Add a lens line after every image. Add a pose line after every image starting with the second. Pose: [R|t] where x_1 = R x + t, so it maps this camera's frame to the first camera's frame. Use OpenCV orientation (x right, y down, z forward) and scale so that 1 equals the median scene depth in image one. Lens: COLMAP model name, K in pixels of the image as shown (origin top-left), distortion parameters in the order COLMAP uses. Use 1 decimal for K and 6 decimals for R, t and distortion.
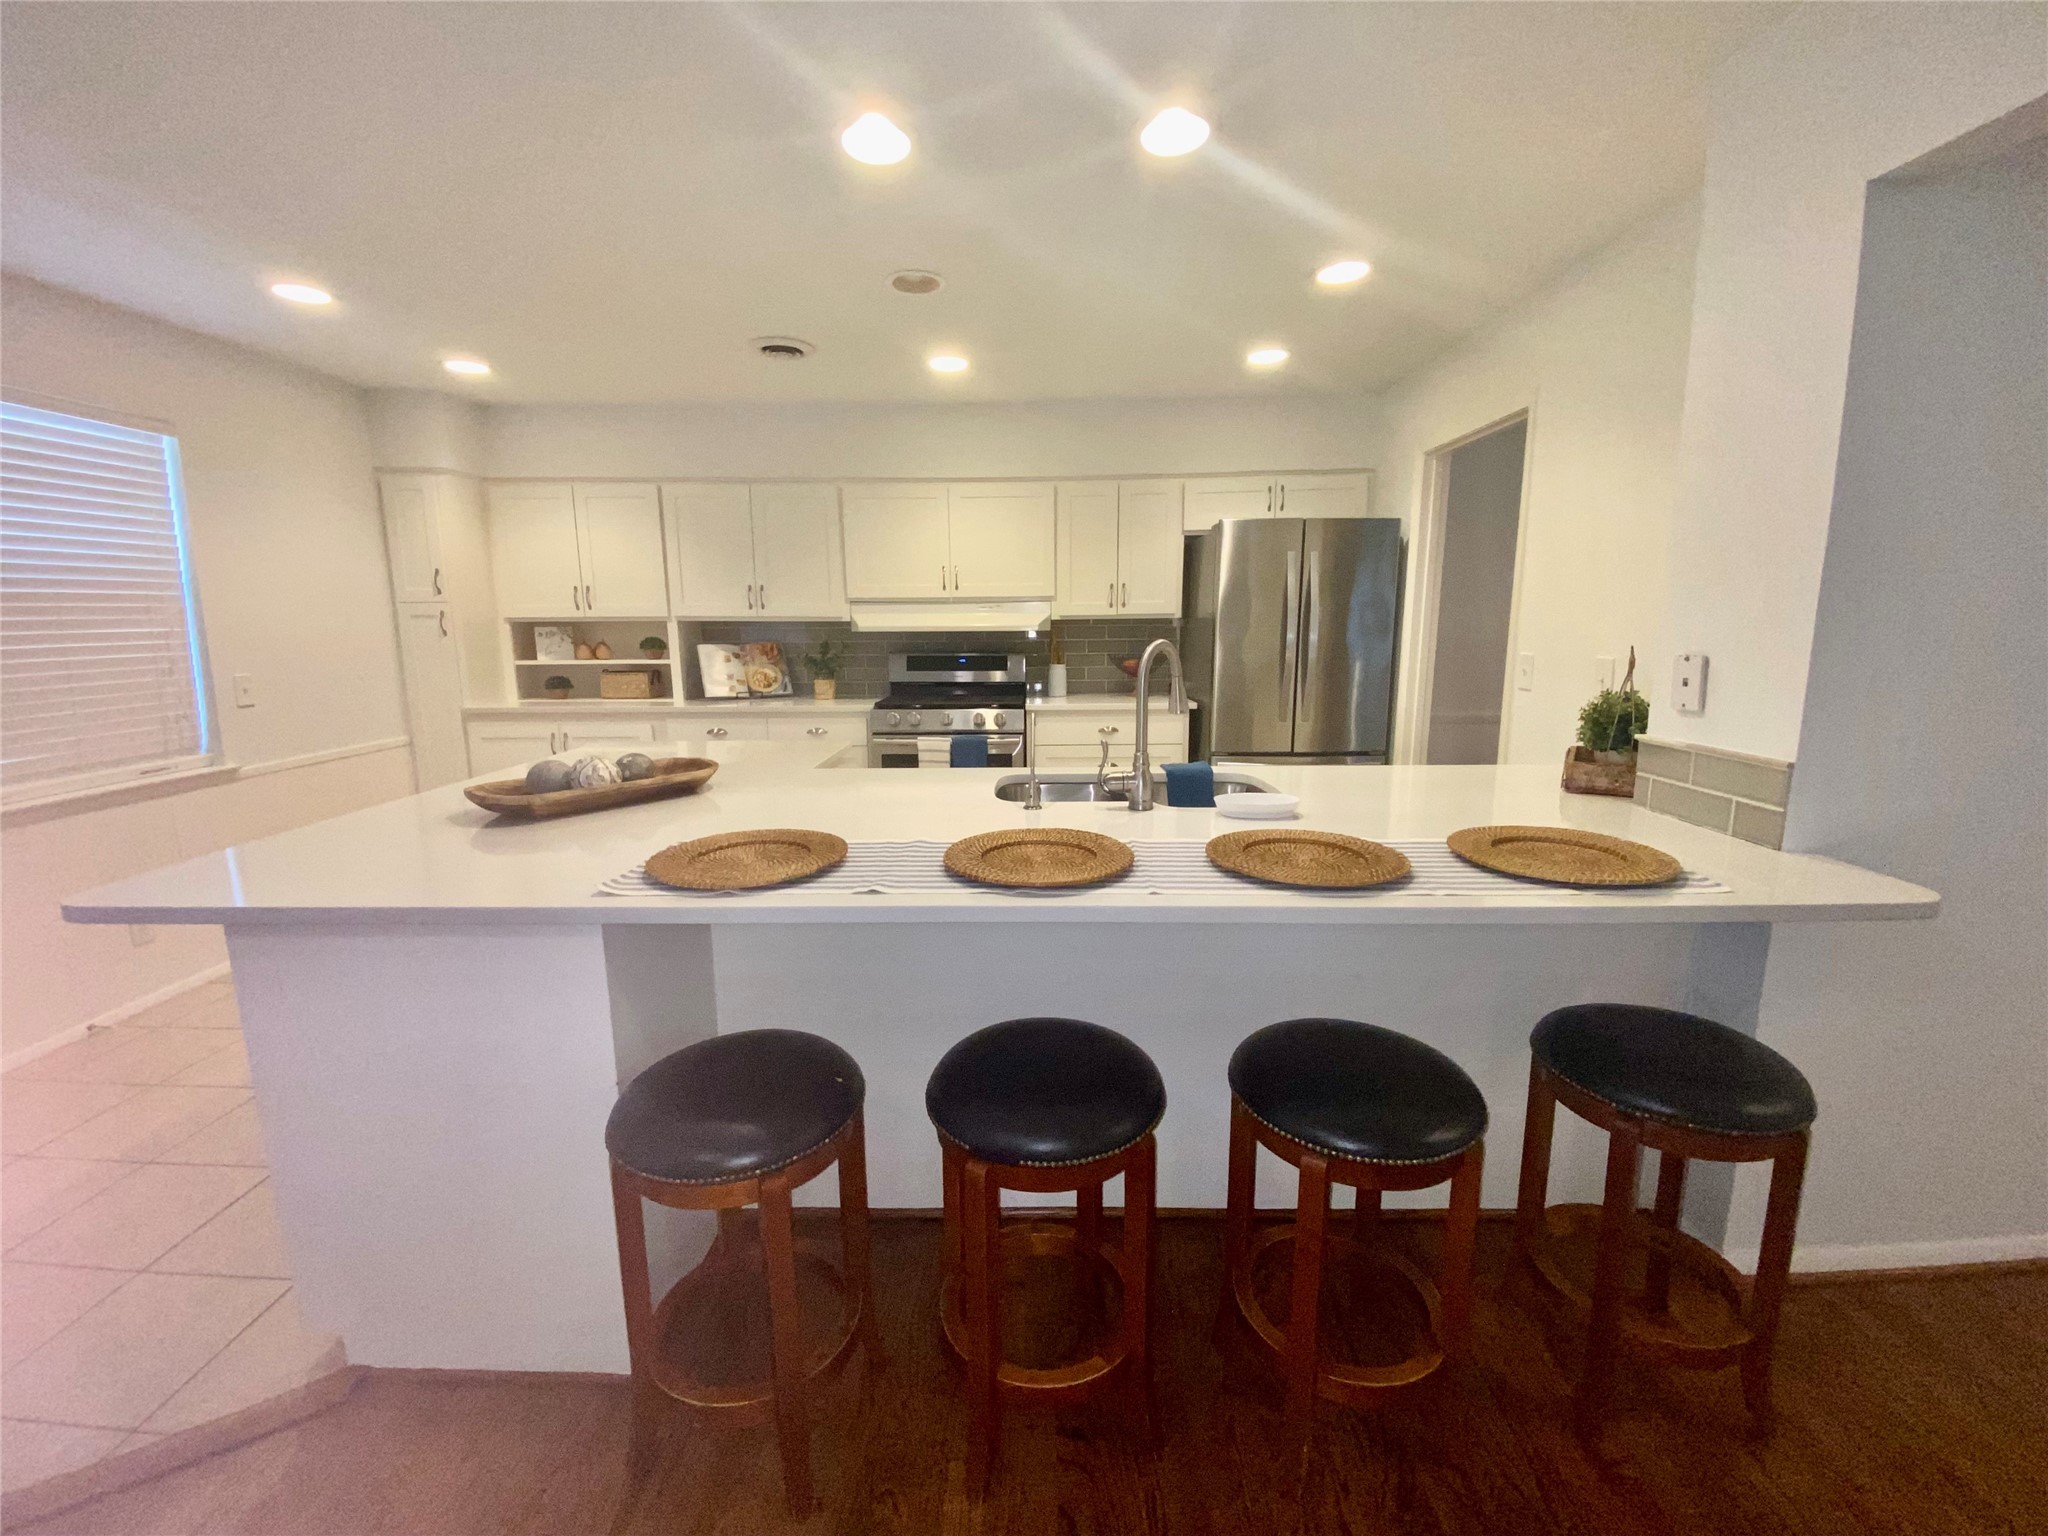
lens RADIAL K [[834.8, 0, 1016.2], [0, 834.8, 764.0], [0, 0, 1]] dist [0.026679, -0.024591]
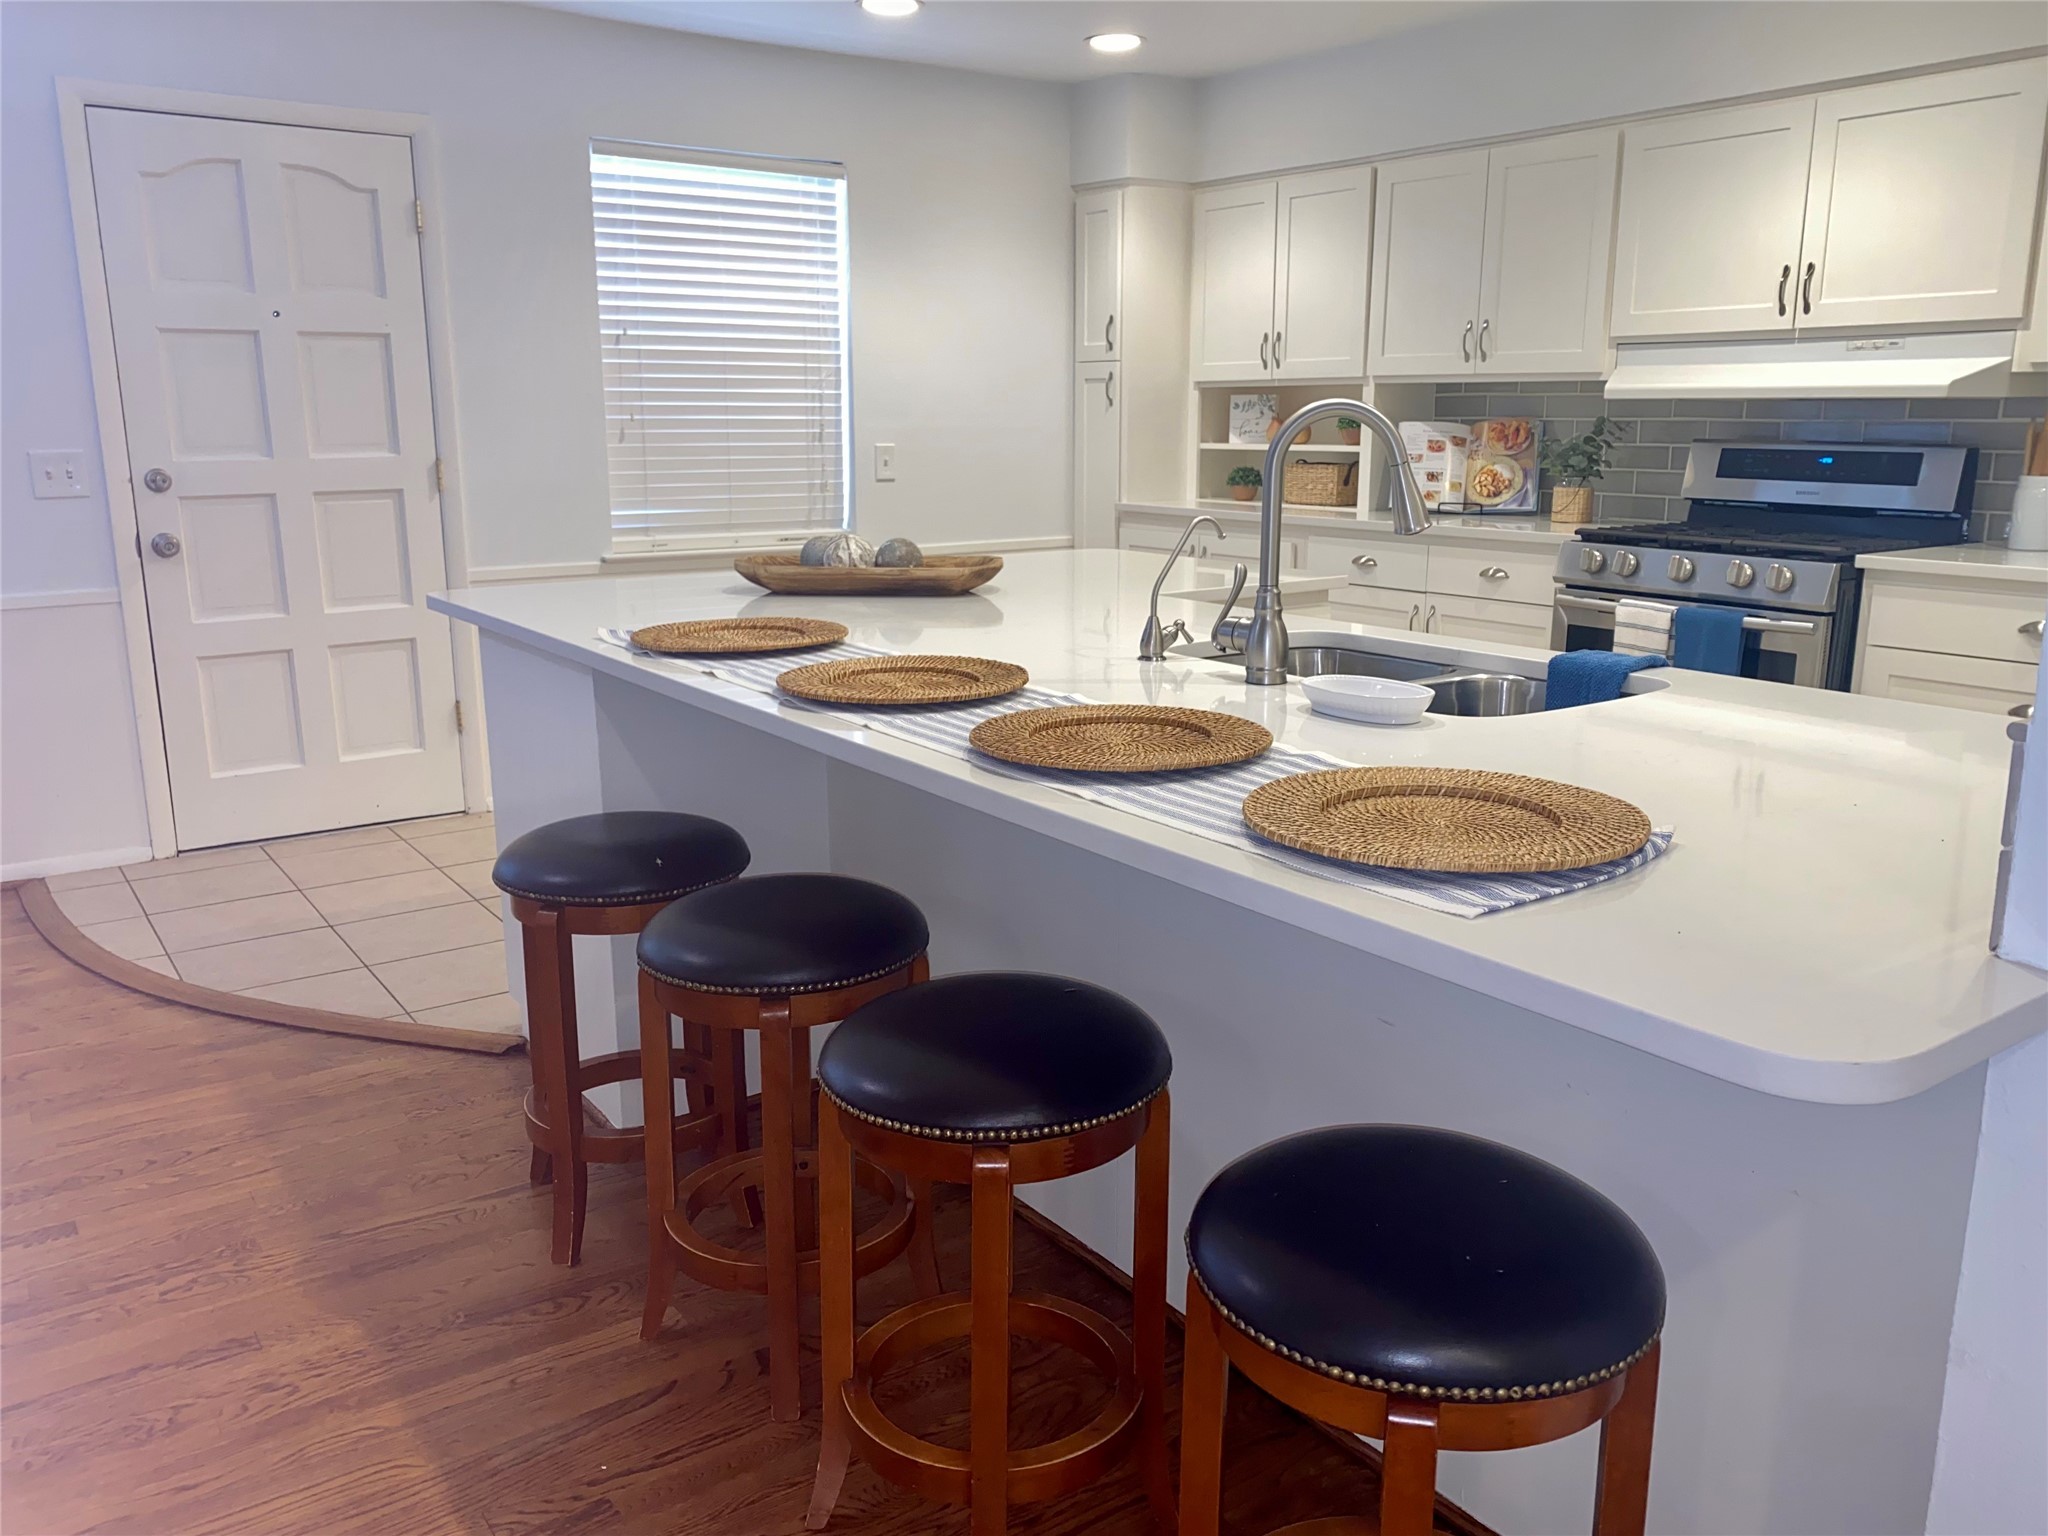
lens RADIAL K [[1540.8, 0, 1024.0], [0, 1540.8, 768.0], [0, 0, 1]] dist [0.097754, -0.173767]
pose [[0.592409, 0.189287, -0.783084, 0.422170], [-0.138846, 0.981451, 0.132198, -0.004012], [0.793582, 0.030413, 0.607702, 0.086851]]
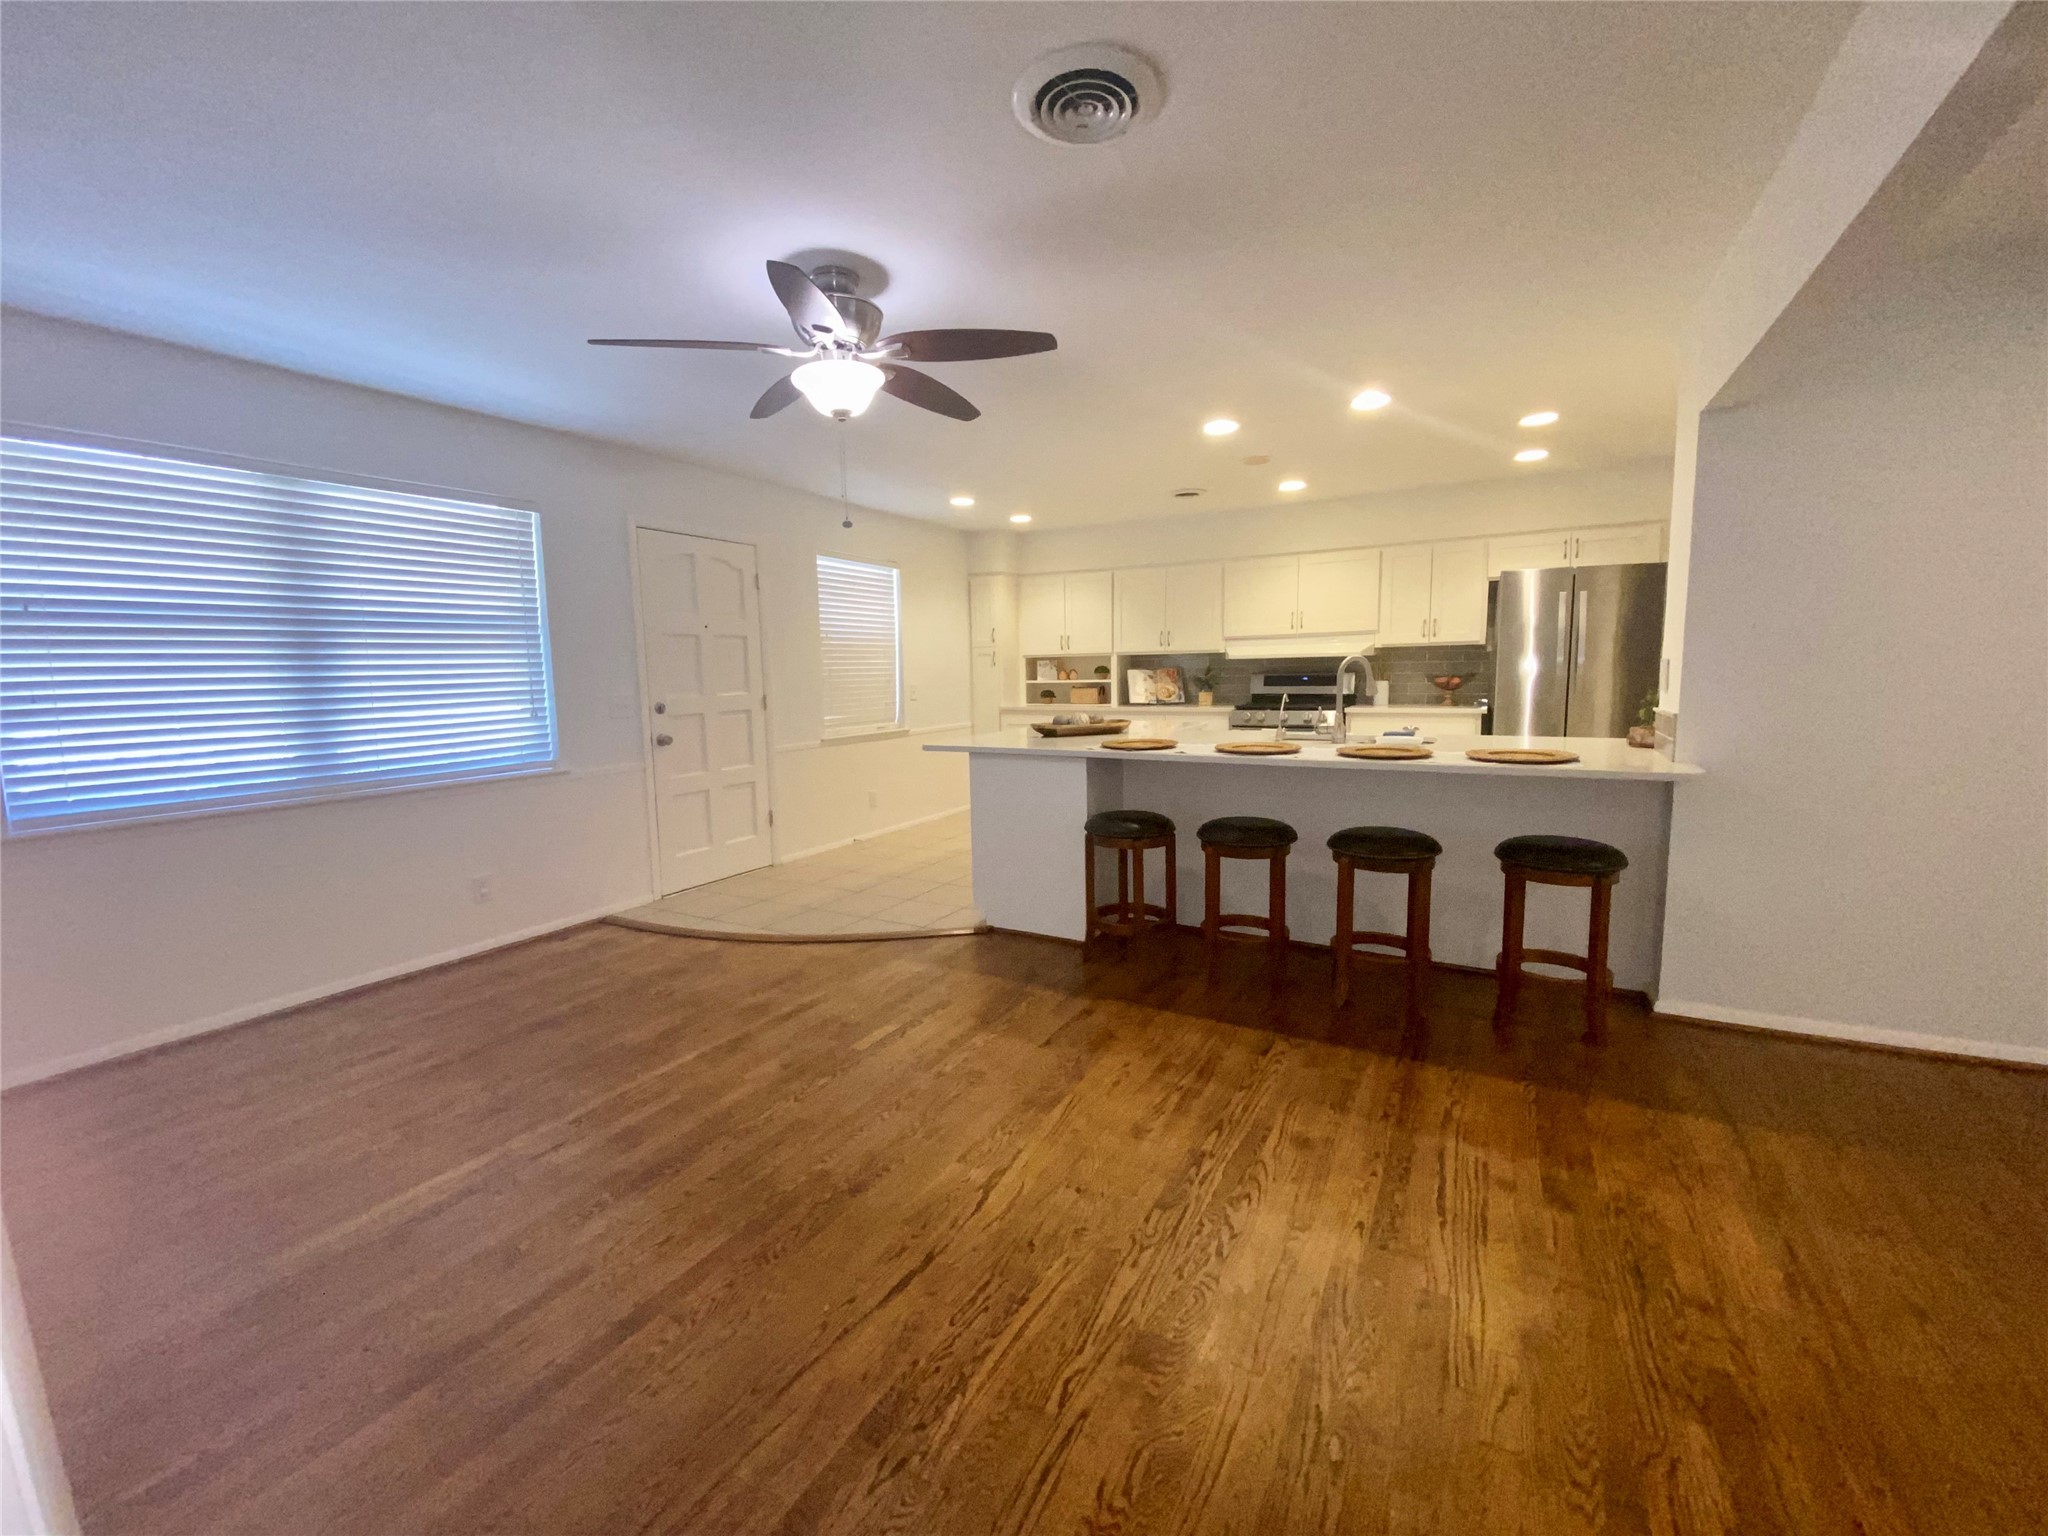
lens RADIAL K [[807.9, 0, 1014.3], [0, 807.9, 773.4], [0, 0, 1]] dist [0.076838, -0.000029]
pose [[0.876818, 0.053694, -0.477814, 0.179465], [-0.068568, 0.997552, -0.013728, 0.091437], [0.475907, 0.044800, 0.878354, -0.453123]]
